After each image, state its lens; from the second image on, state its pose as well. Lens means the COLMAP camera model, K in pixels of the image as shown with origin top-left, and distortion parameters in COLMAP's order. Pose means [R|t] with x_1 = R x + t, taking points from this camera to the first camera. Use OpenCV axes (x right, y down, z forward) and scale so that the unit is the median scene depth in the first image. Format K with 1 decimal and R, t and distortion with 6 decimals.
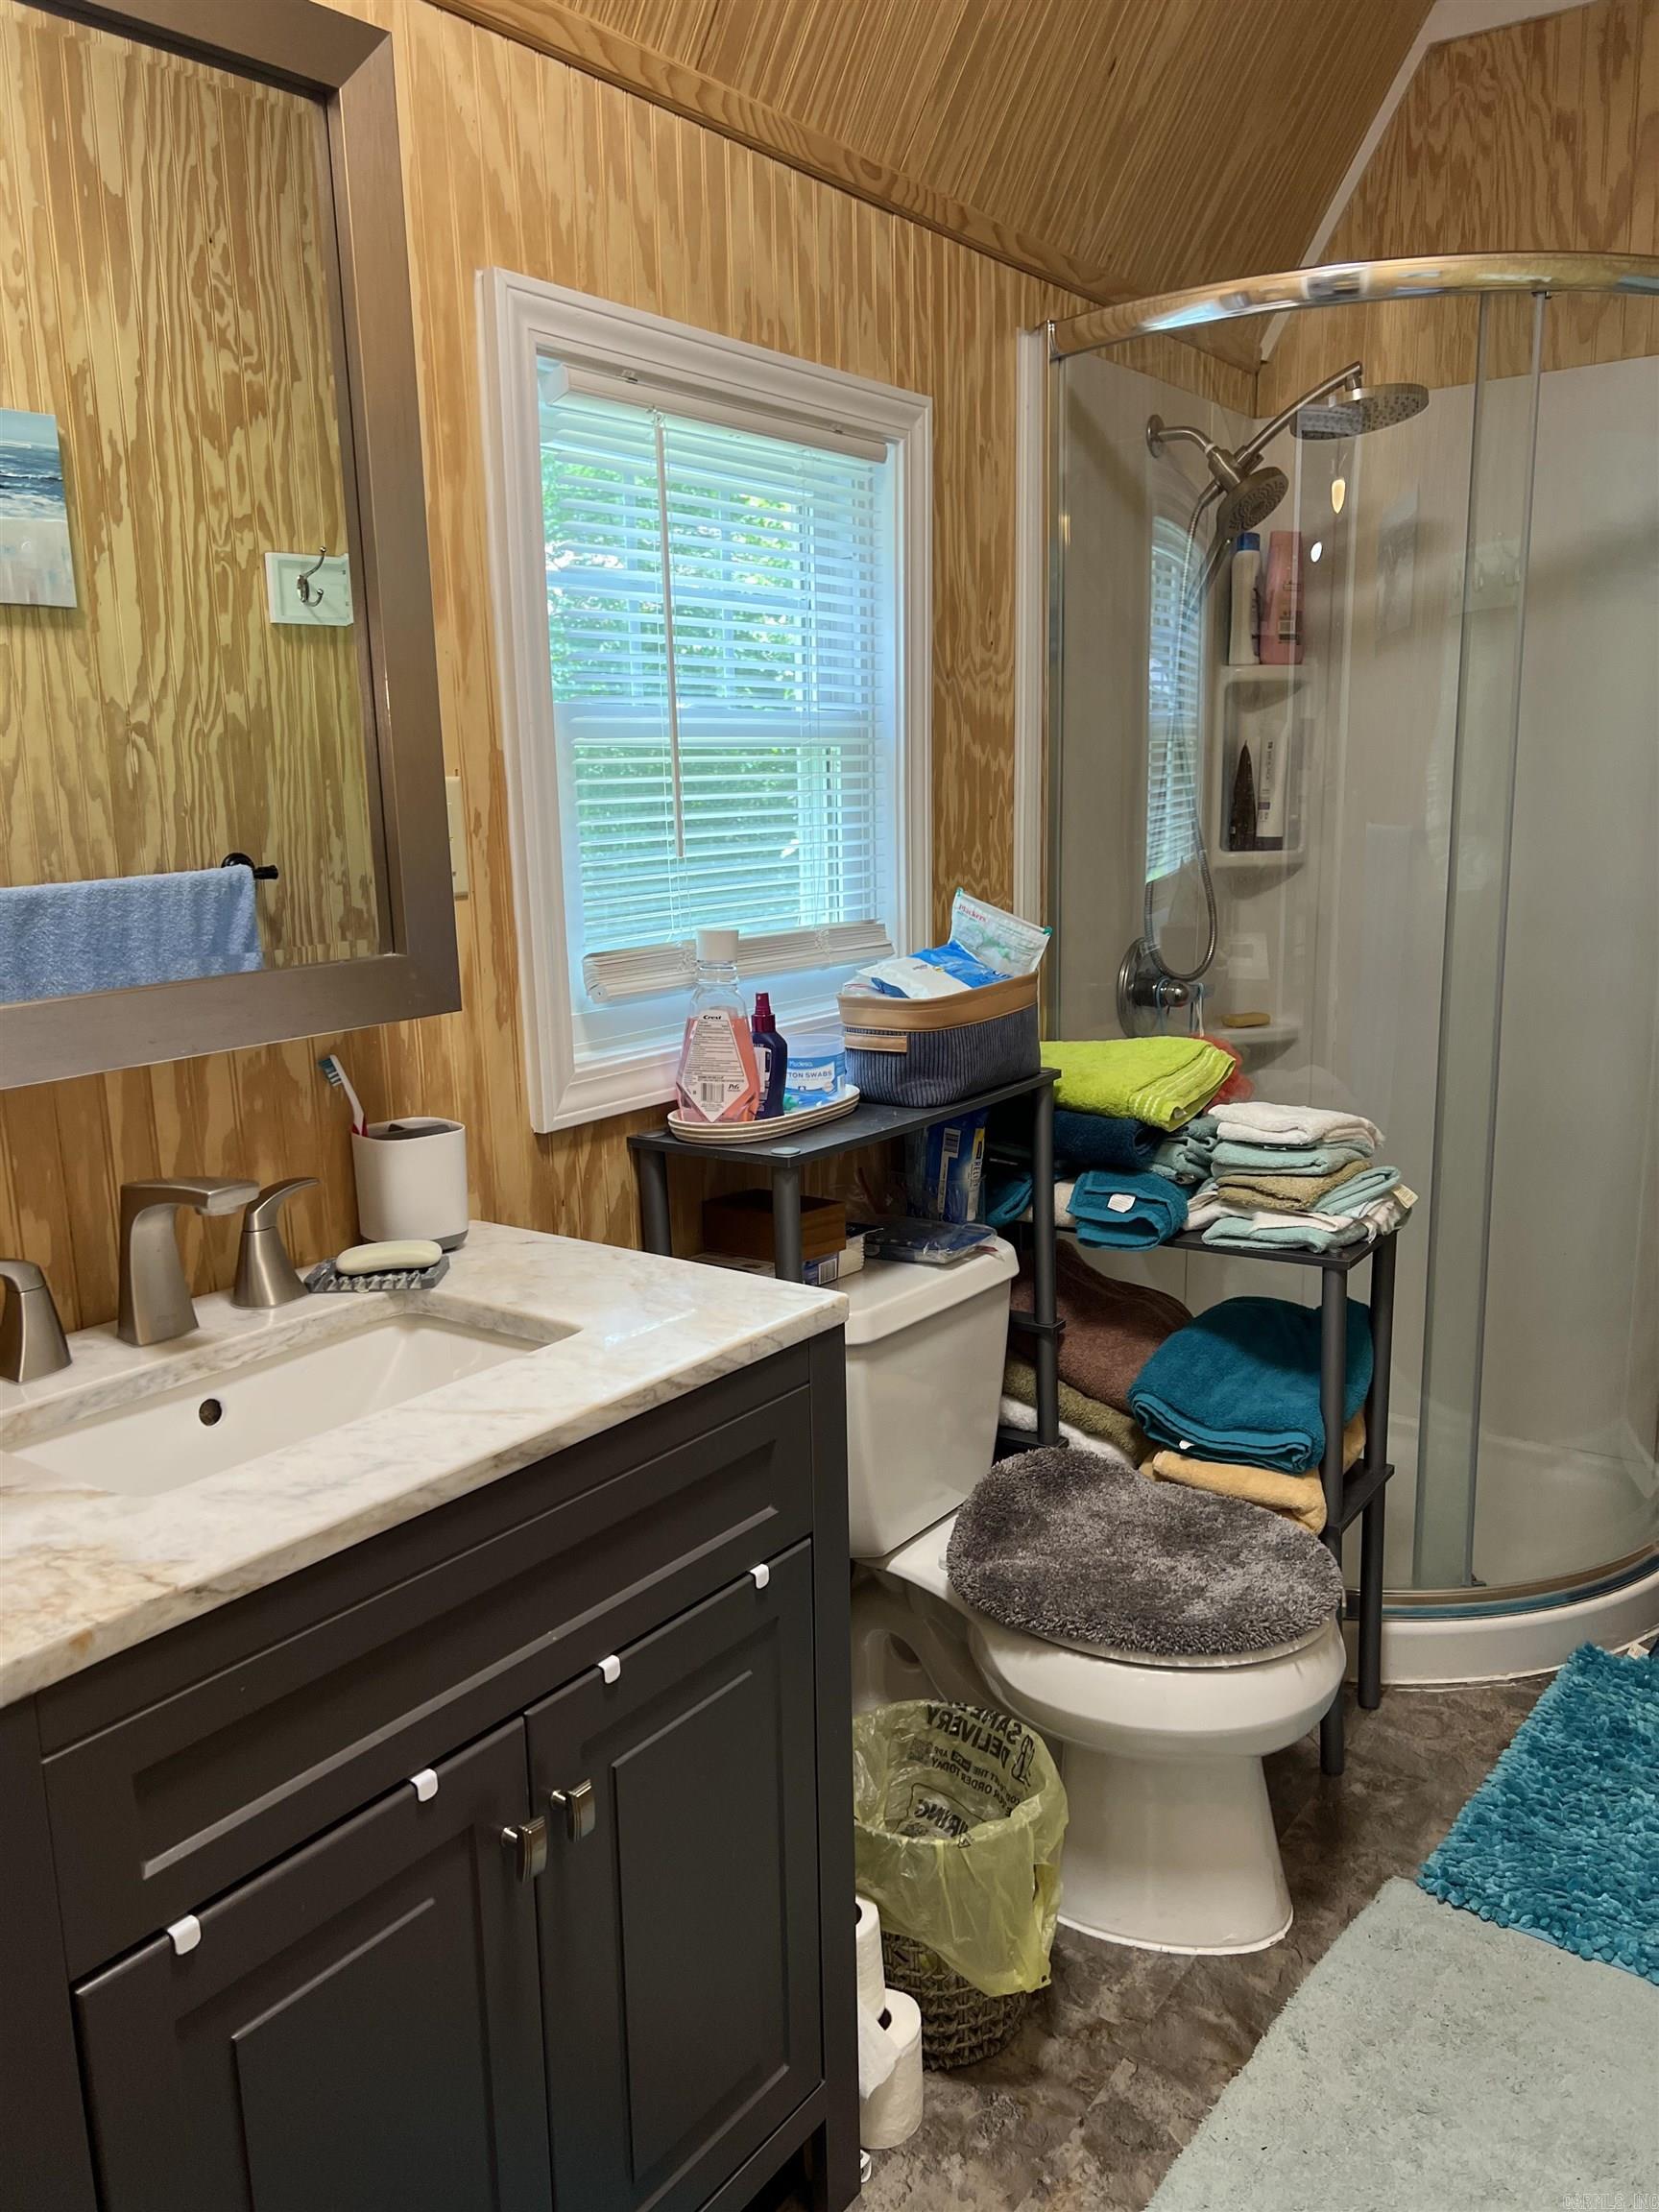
lens RADIAL K [[1653.6, 0, 814.4], [0, 1653.6, 1094.7], [0, 0, 1]] dist [0.053896, -0.064044]
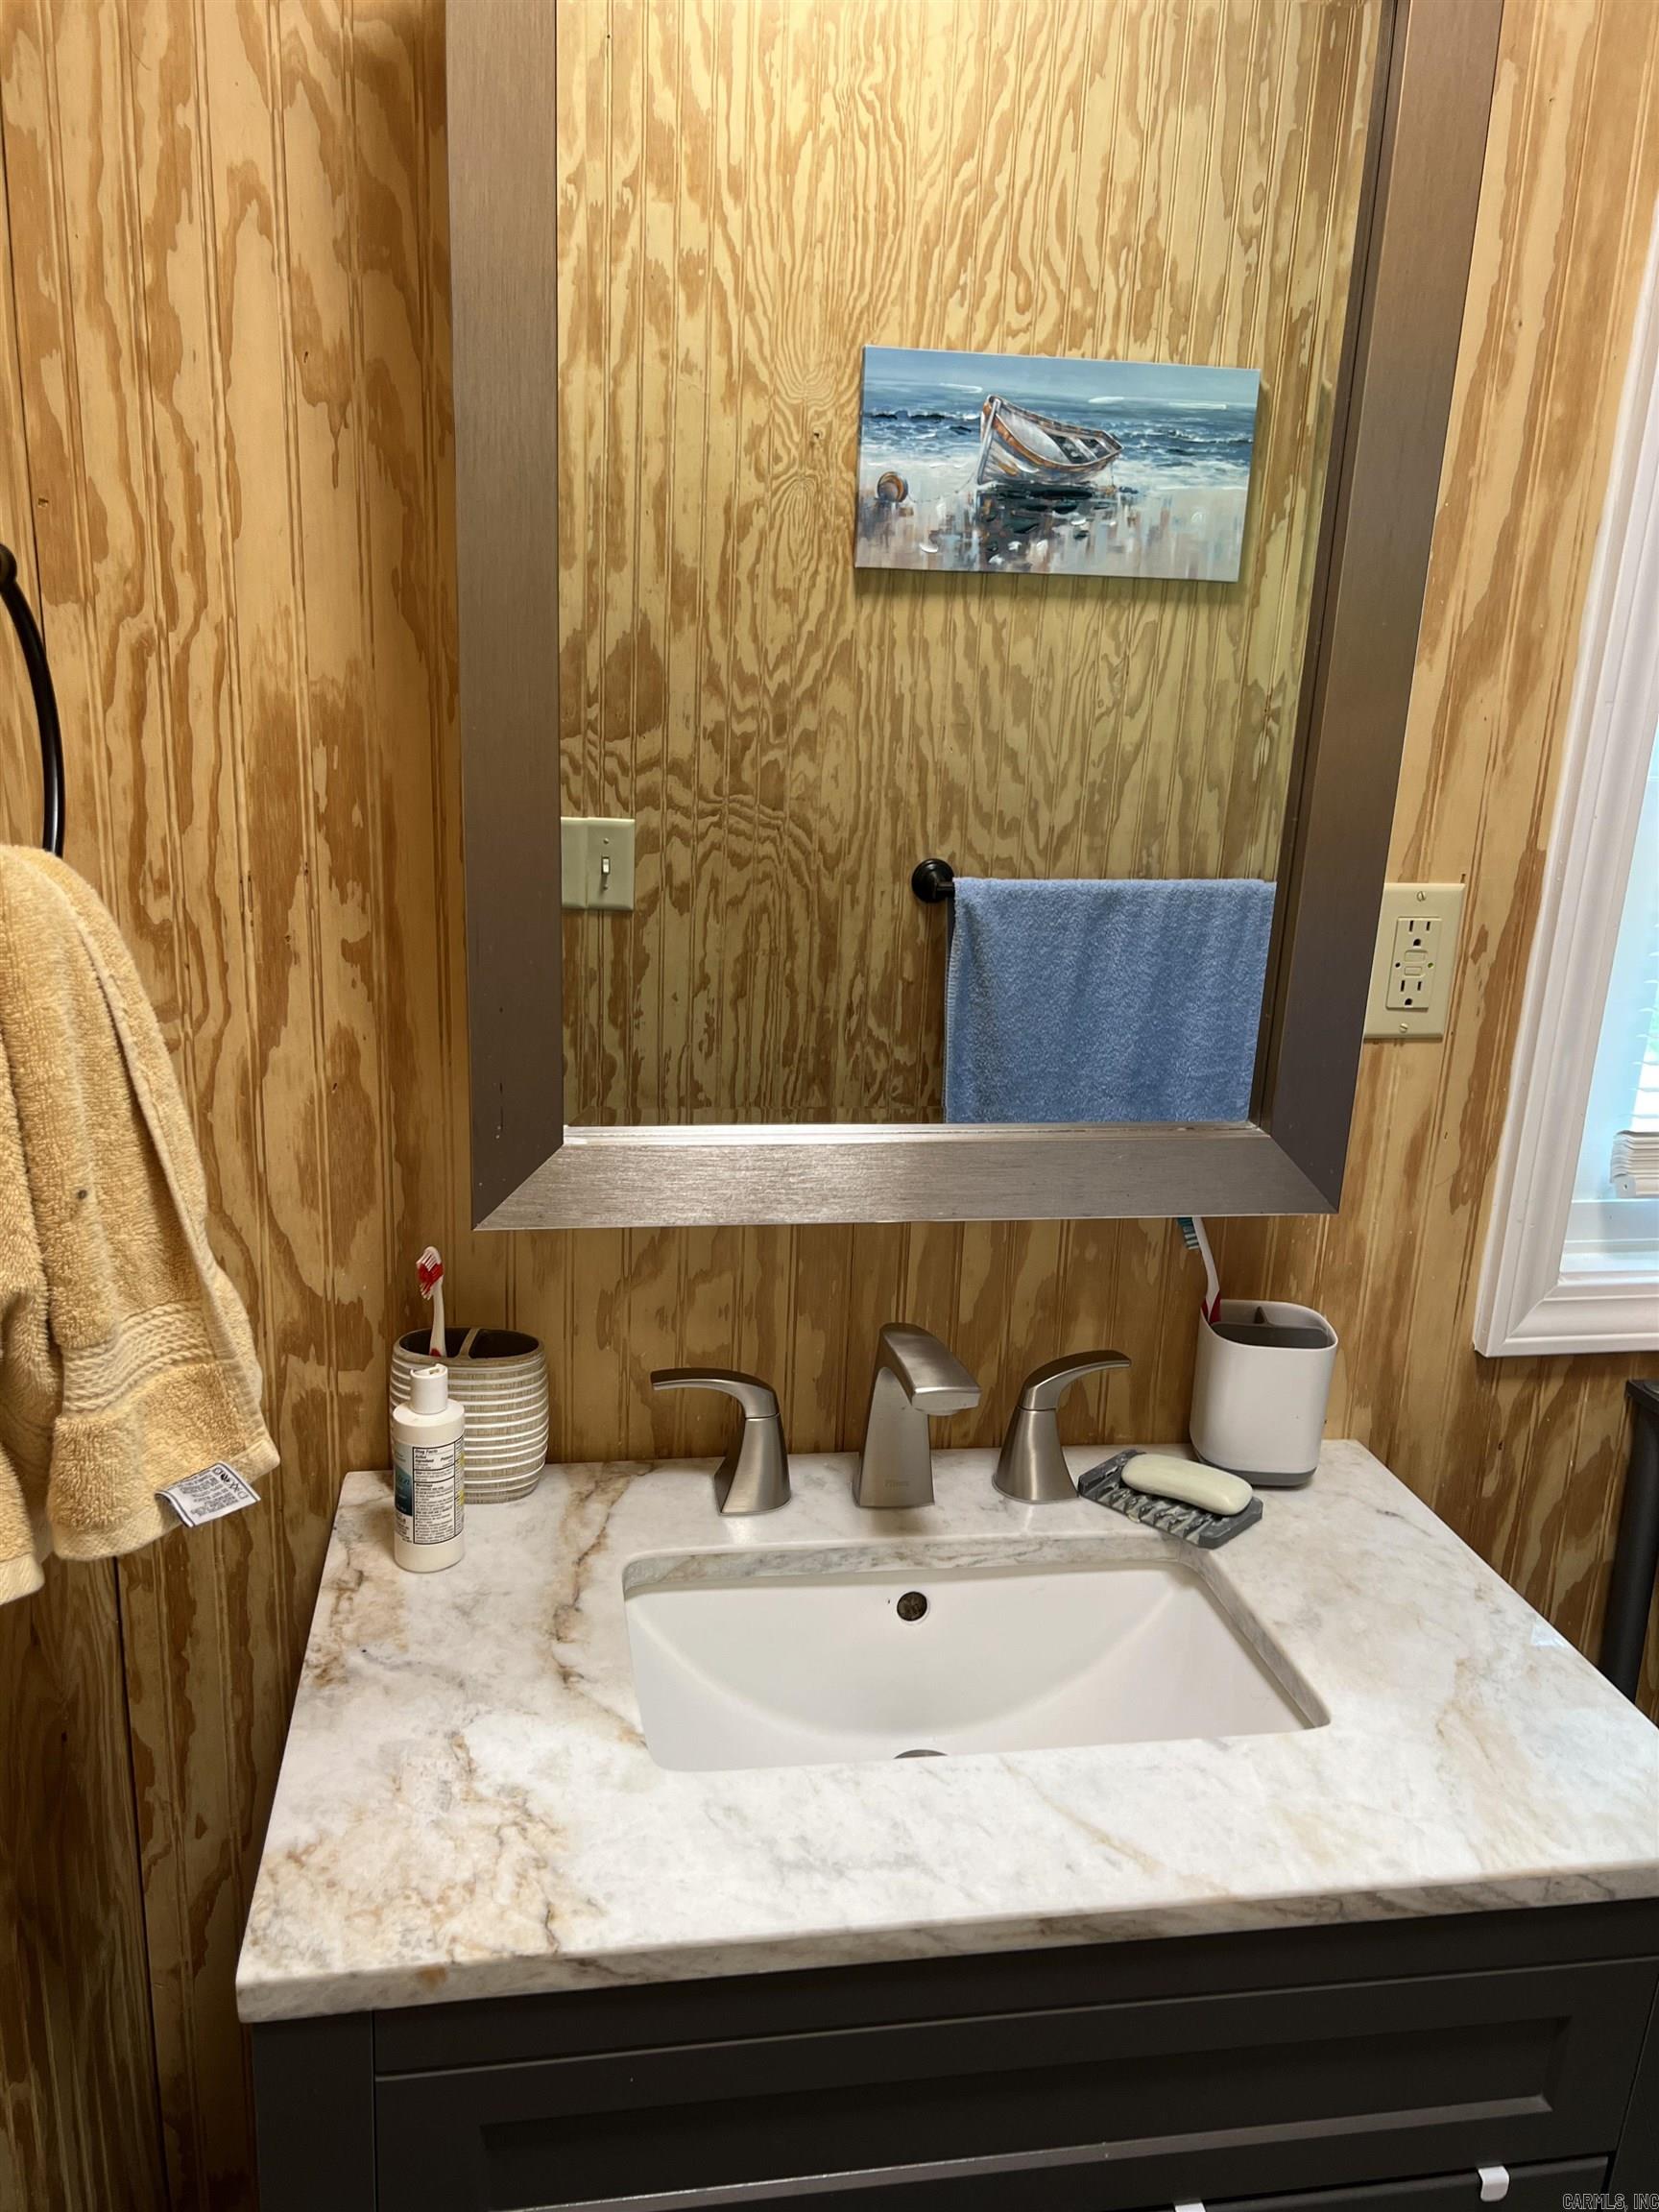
lens RADIAL K [[1653.6, 0, 842.4], [0, 1653.6, 1096.0], [0, 0, 1]] dist [0.053896, -0.064044]
pose [[0.726379, 0.235352, -0.645743, 0.081872], [-0.193676, 0.971560, 0.136241, -0.134292], [0.659442, 0.026102, 0.751302, 0.234203]]
